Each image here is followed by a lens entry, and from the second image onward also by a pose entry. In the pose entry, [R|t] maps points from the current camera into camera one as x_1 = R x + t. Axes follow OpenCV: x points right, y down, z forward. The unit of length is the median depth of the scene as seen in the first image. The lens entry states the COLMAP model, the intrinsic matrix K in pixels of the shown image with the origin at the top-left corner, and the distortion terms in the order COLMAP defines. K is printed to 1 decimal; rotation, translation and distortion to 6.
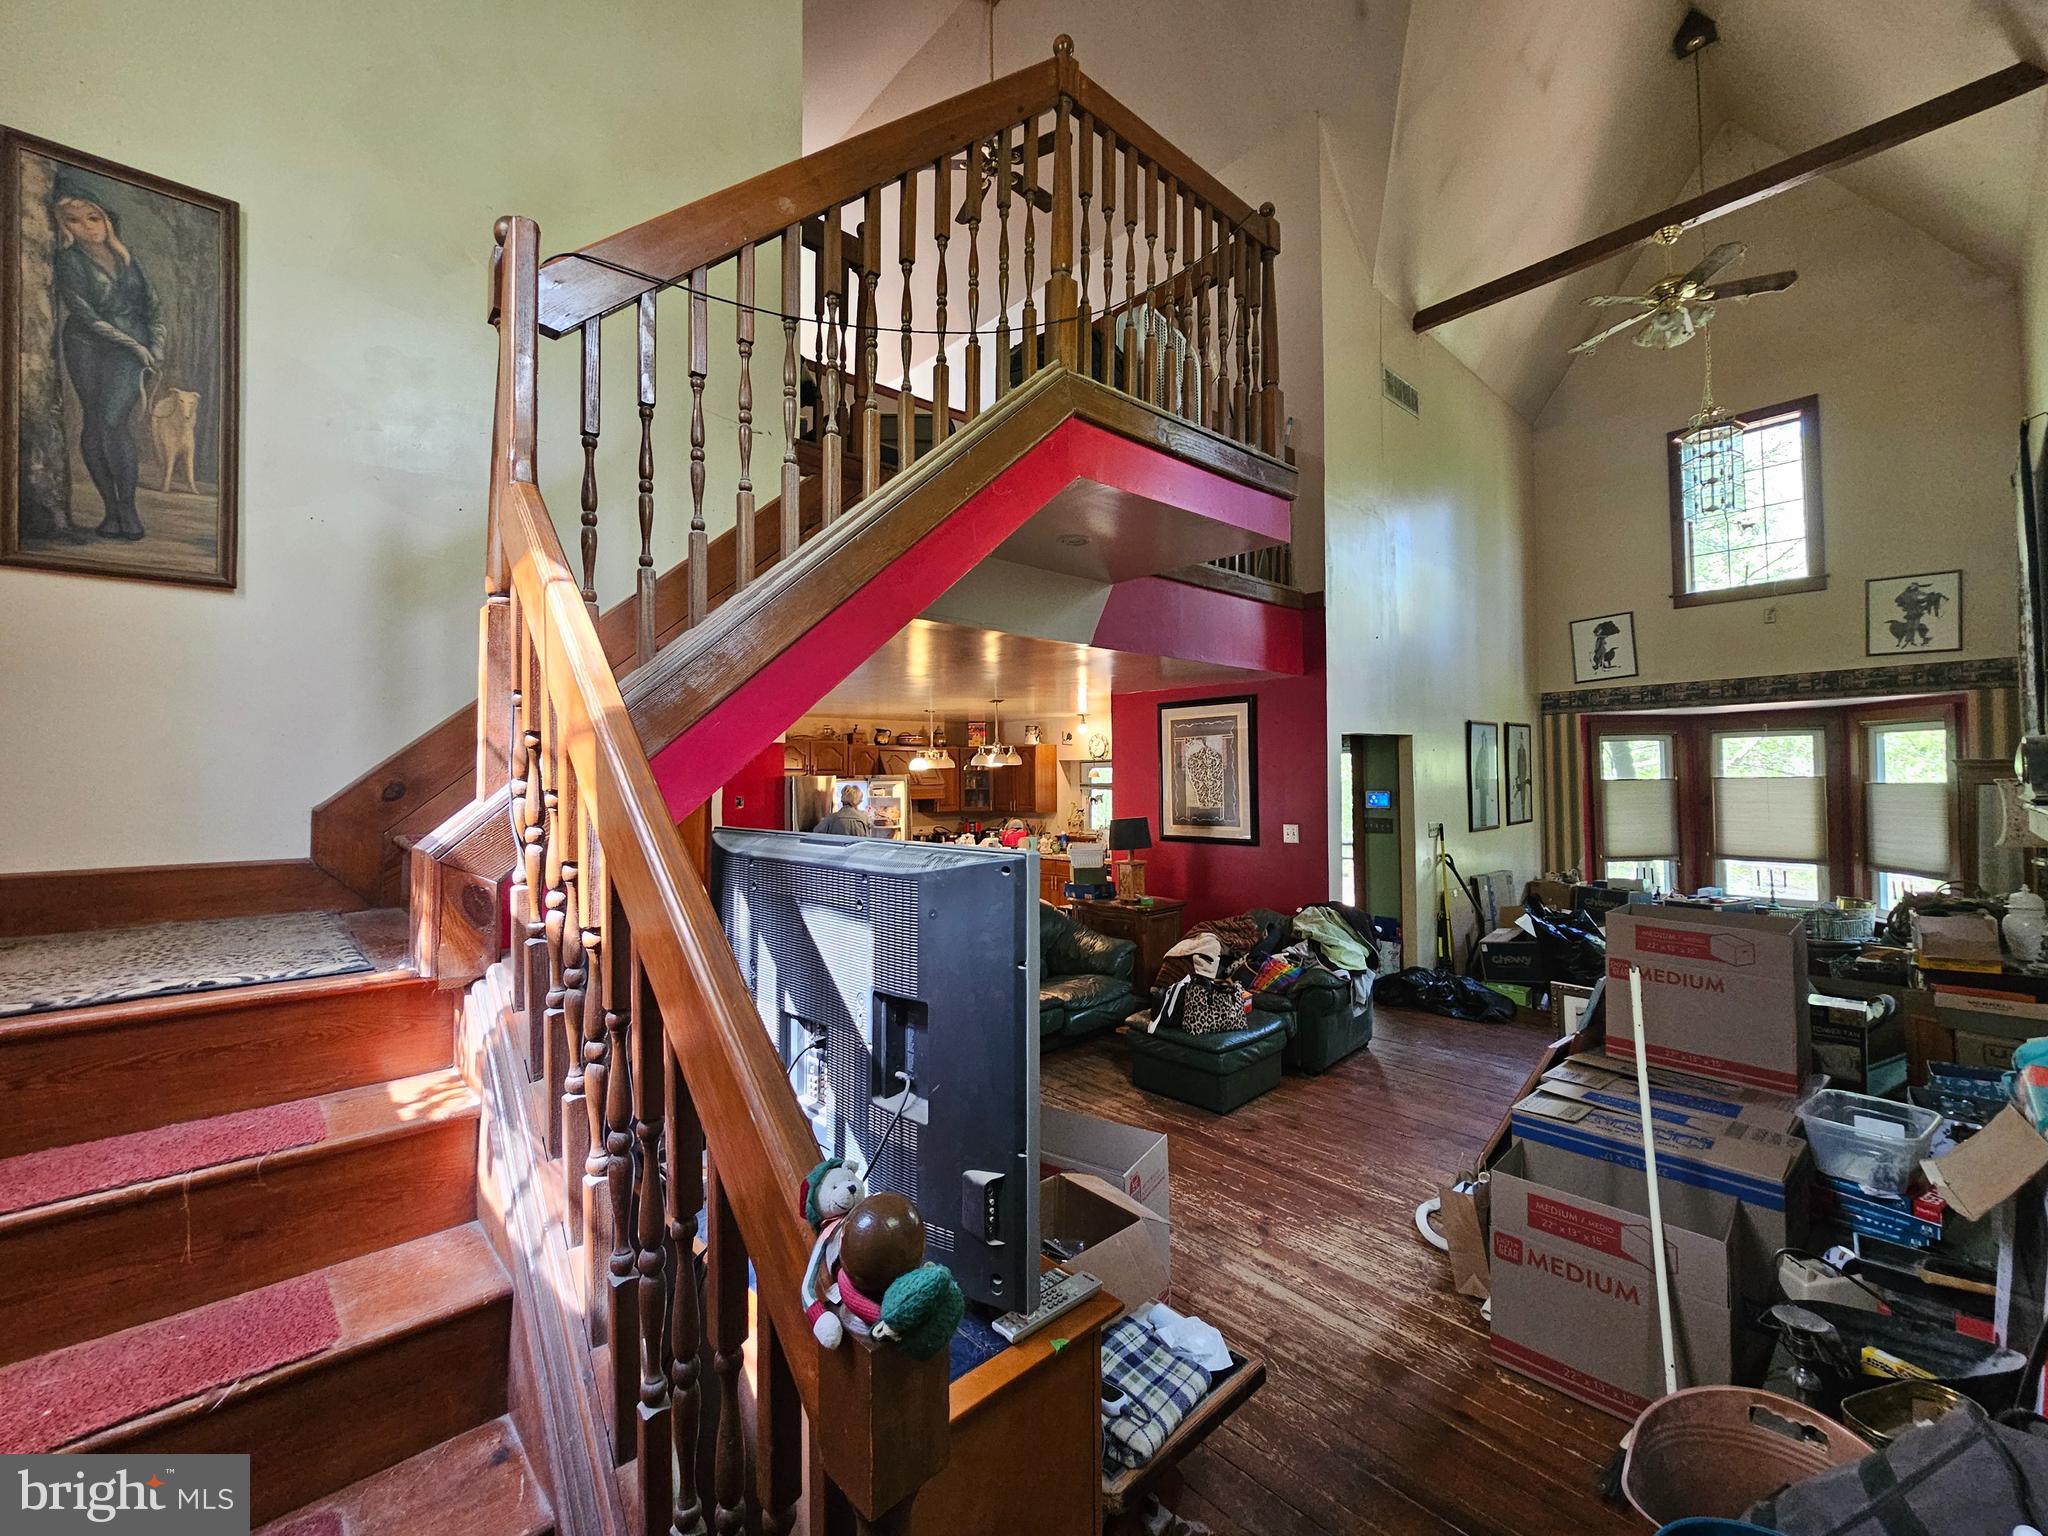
lens RADIAL K [[836.2, 0, 1024.0], [0, 836.2, 768.0], [0, 0, 1]] dist [0.000239, 0.000259]
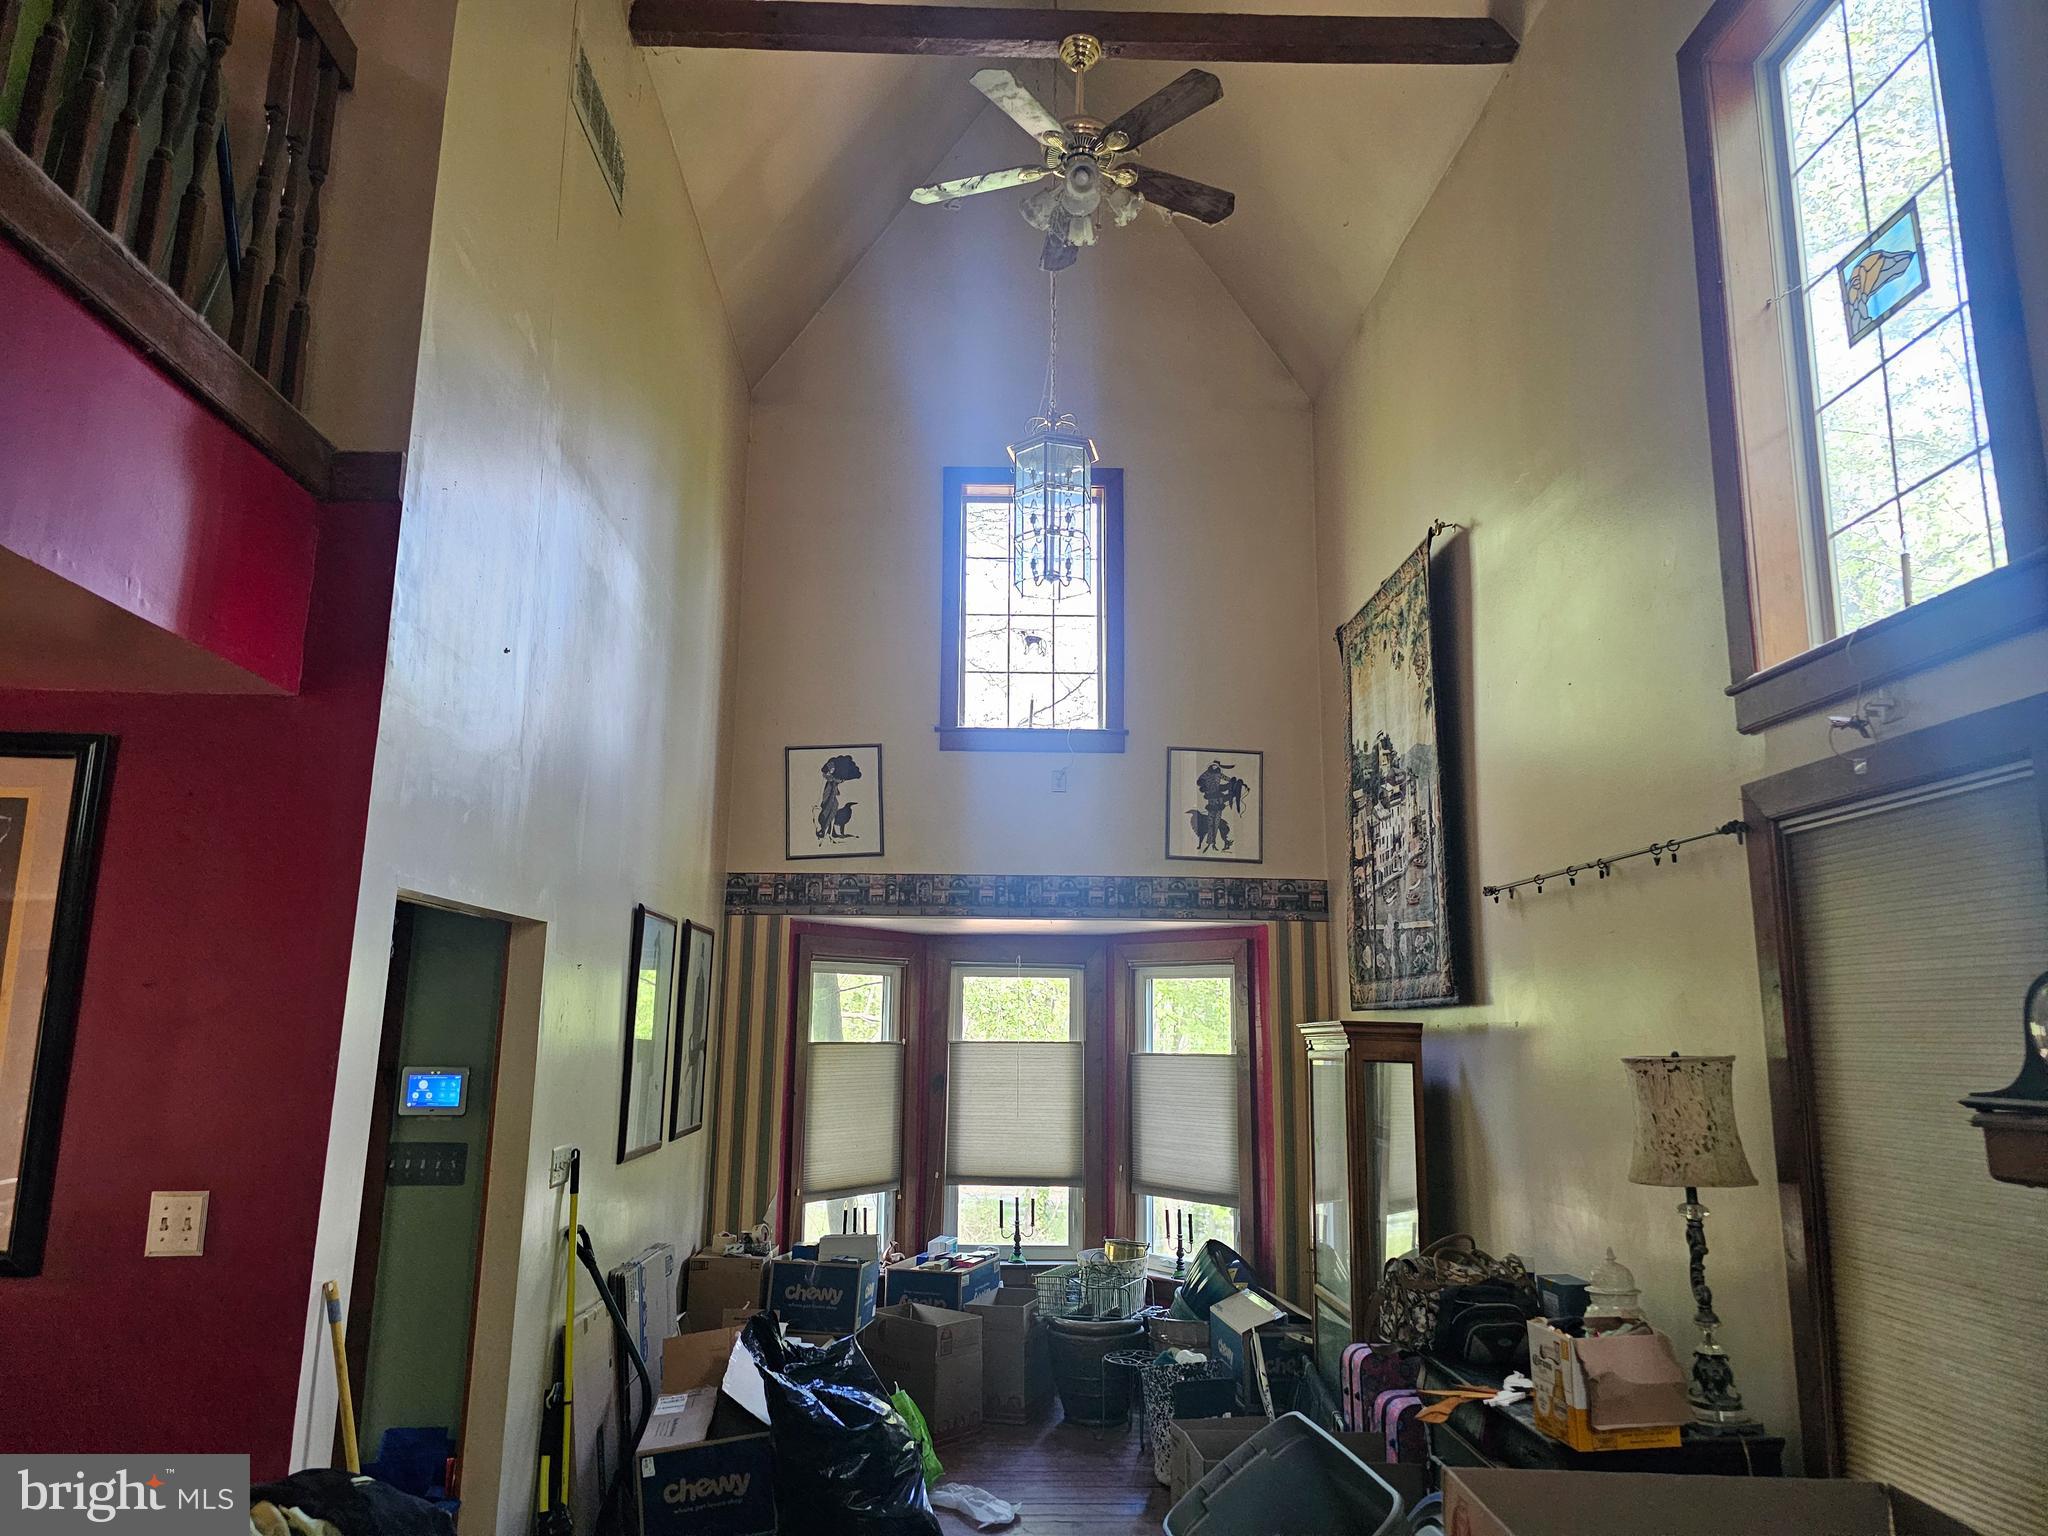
lens RADIAL K [[1378.5, 0, 1022.3], [0, 1378.5, 757.9], [0, 0, 1]] dist [0.086704, -0.075540]
pose [[0.644153, 0.168829, 0.746032, 0.092535], [-0.028248, 0.979922, -0.197368, 0.007336], [-0.764375, 0.106061, 0.635989, 0.356347]]
